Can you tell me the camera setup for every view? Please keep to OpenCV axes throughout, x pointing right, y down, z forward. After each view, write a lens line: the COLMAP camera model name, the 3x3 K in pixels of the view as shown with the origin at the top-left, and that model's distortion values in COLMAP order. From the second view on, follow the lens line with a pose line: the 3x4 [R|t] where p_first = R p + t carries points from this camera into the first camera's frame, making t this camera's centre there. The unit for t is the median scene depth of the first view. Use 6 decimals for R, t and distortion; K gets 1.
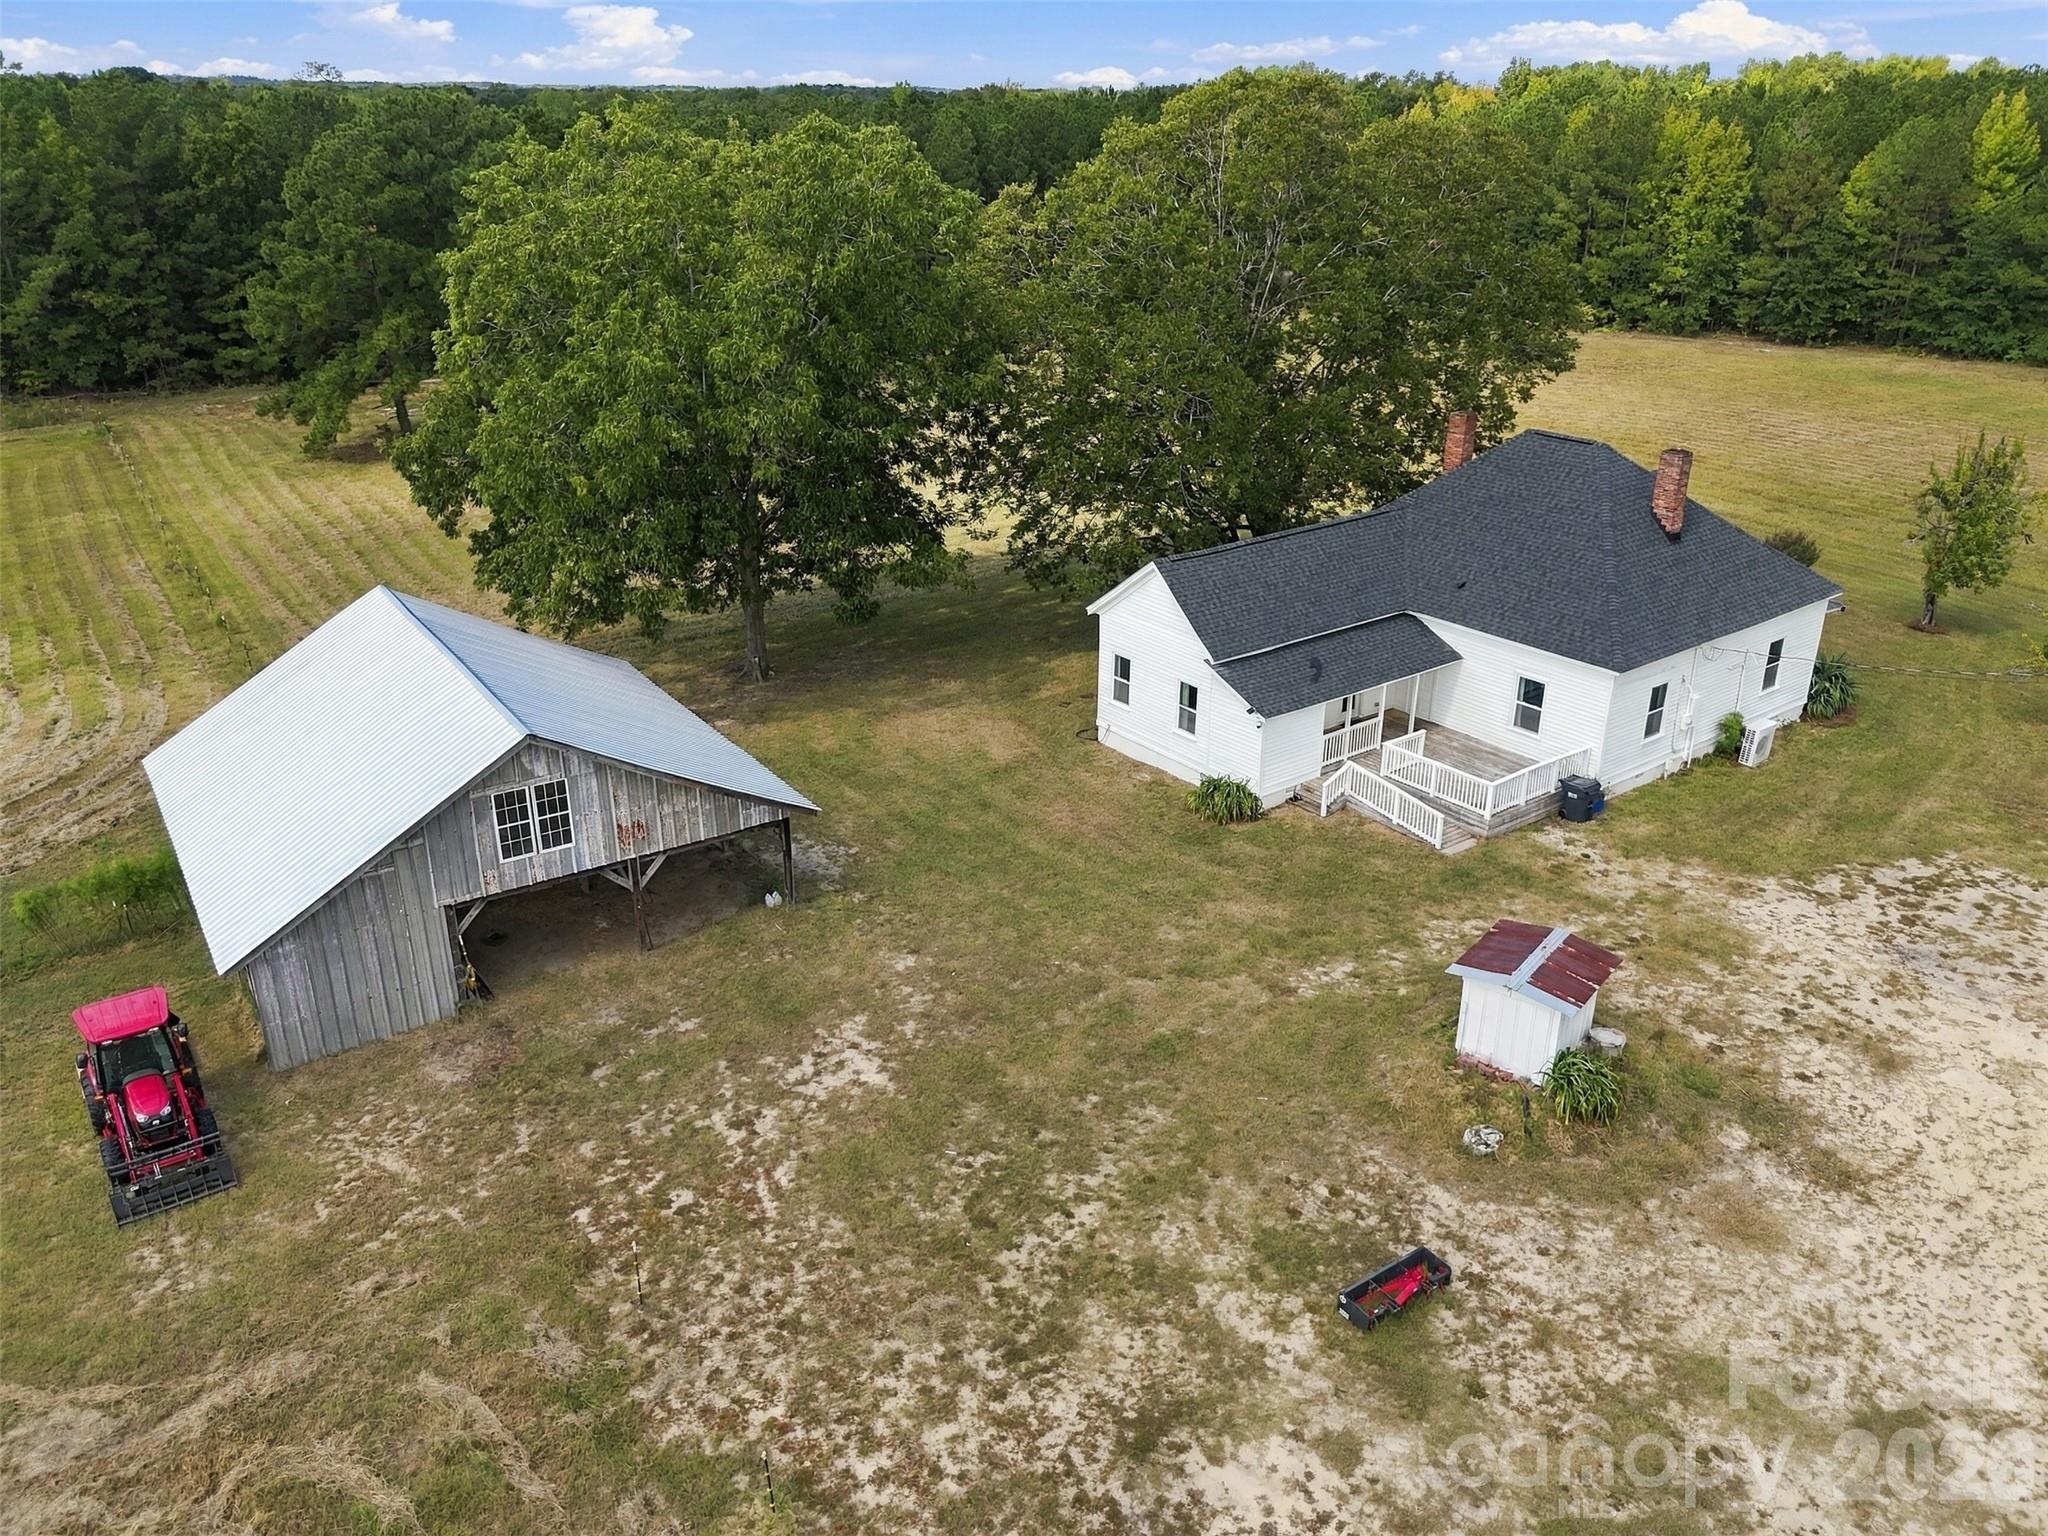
lens RADIAL K [[1519.0, 0, 1019.0], [0, 1519.0, 767.5], [0, 0, 1]] dist [0.029533, -0.005393]
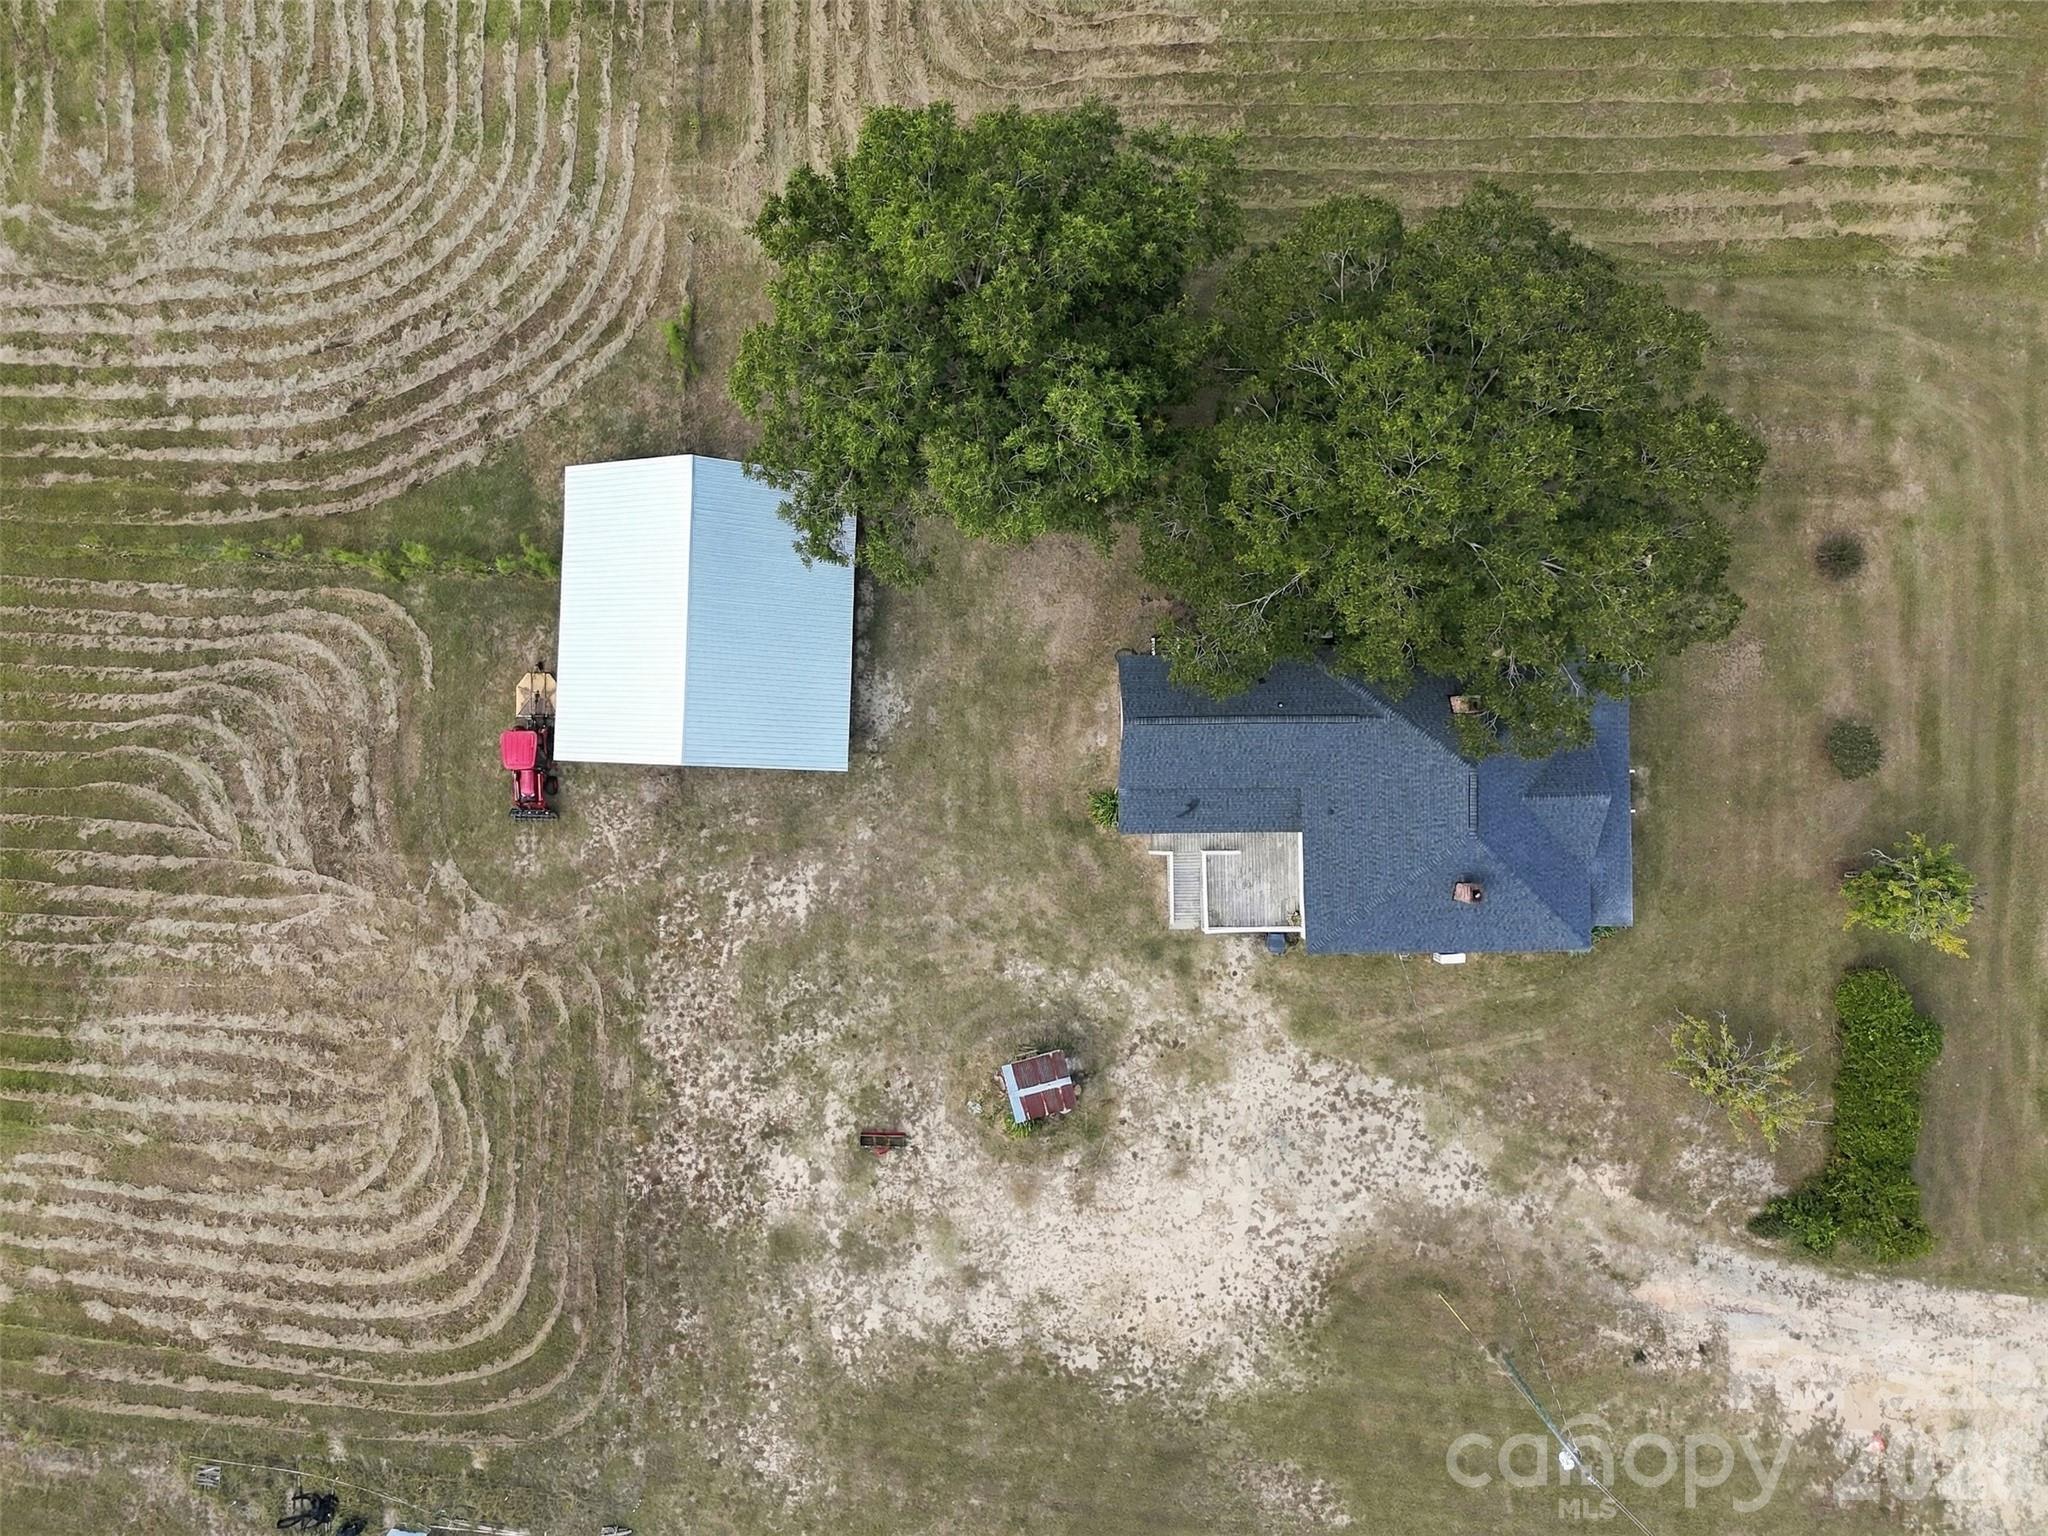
lens RADIAL K [[1505.9, 0, 1024.0], [0, 1505.9, 768.0], [0, 0, 1]] dist [0.074305, -0.062529]
pose [[0.809518, 0.586859, -0.016609, 0.092756], [-0.215443, 0.323263, 0.921458, -2.169544], [0.546136, -0.742359, 0.388122, 0.517741]]
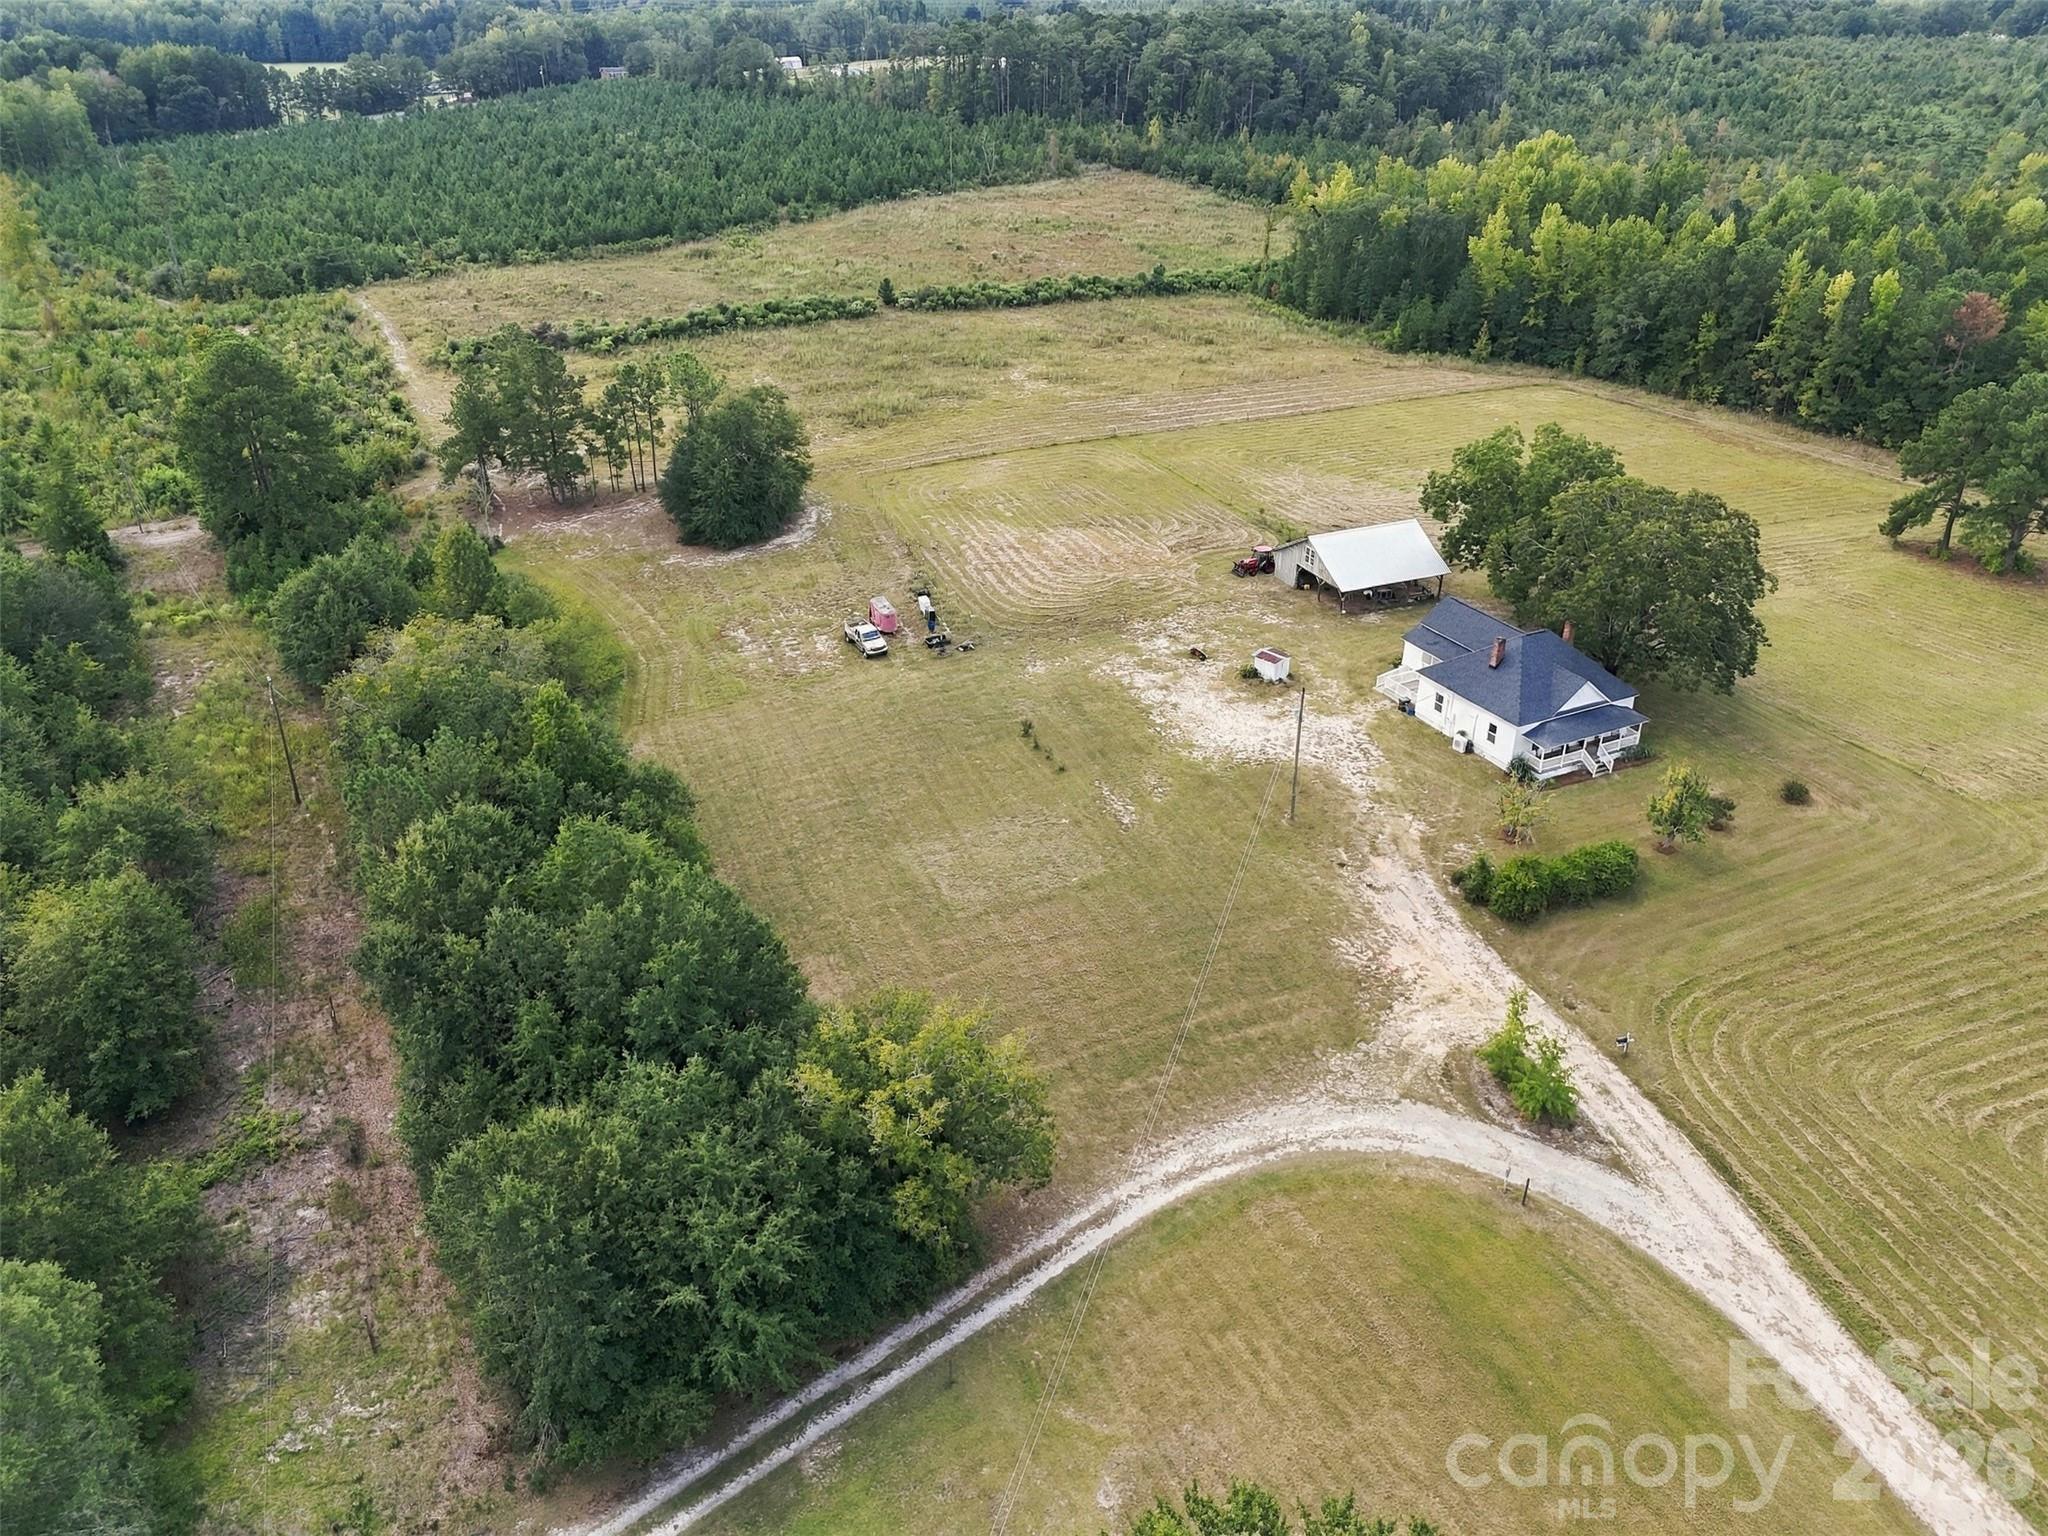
lens RADIAL K [[1505.9, 0, 1024.0], [0, 1505.9, 768.0], [0, 0, 1]] dist [0.074305, -0.062529]
pose [[-0.159367, 0.475389, -0.865221, 4.739374], [-0.398666, 0.770792, 0.496937, -1.625547], [0.903143, 0.424129, 0.066683, 0.203259]]
